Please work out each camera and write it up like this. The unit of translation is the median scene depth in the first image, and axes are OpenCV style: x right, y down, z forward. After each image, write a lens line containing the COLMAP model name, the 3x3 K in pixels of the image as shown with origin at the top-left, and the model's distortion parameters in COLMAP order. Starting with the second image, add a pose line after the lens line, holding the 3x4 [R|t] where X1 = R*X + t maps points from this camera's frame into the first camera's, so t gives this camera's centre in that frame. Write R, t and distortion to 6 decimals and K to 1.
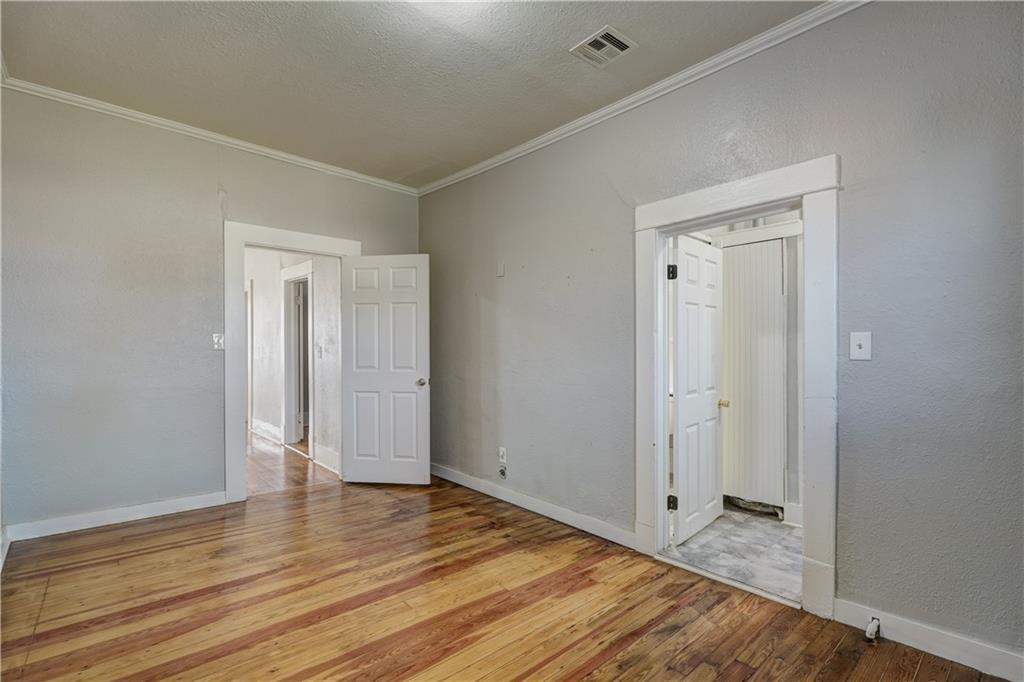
lens RADIAL K [[468.6, 0, 509.6], [0, 468.6, 347.7], [0, 0, 1]] dist [-0.005634, 0.000721]
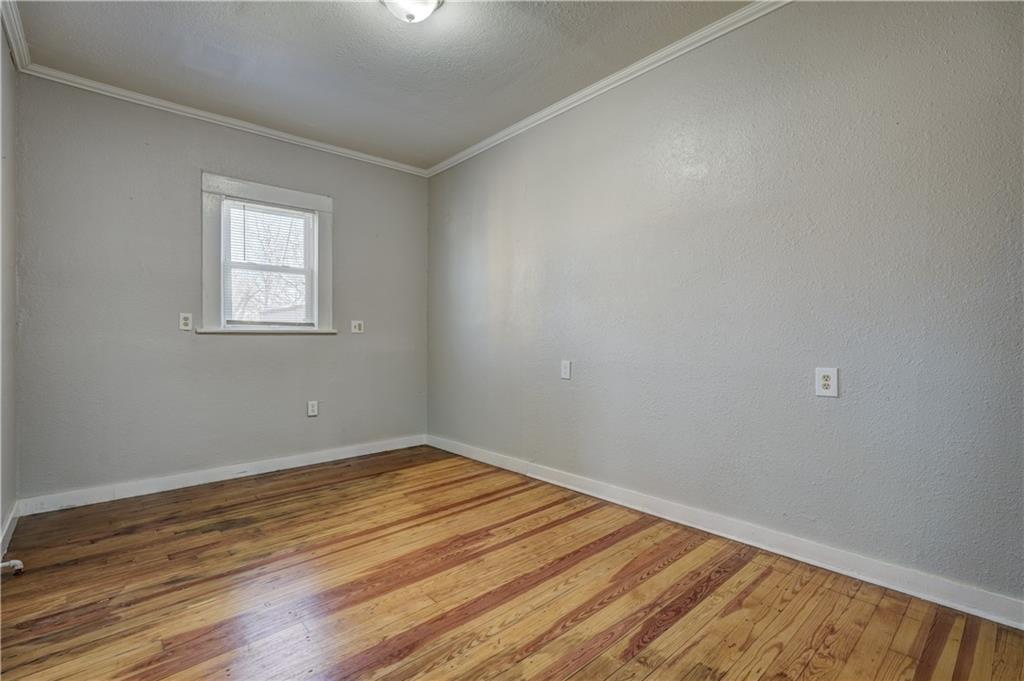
lens RADIAL K [[468.6, 0, 514.5], [0, 468.6, 338.4], [0, 0, 1]] dist [-0.005634, 0.000721]
pose [[-0.999983, -0.004903, 0.003131, -0.374022], [-0.004915, 0.999981, -0.003807, 0.056045], [-0.003112, -0.003822, -0.999988, 1.880223]]
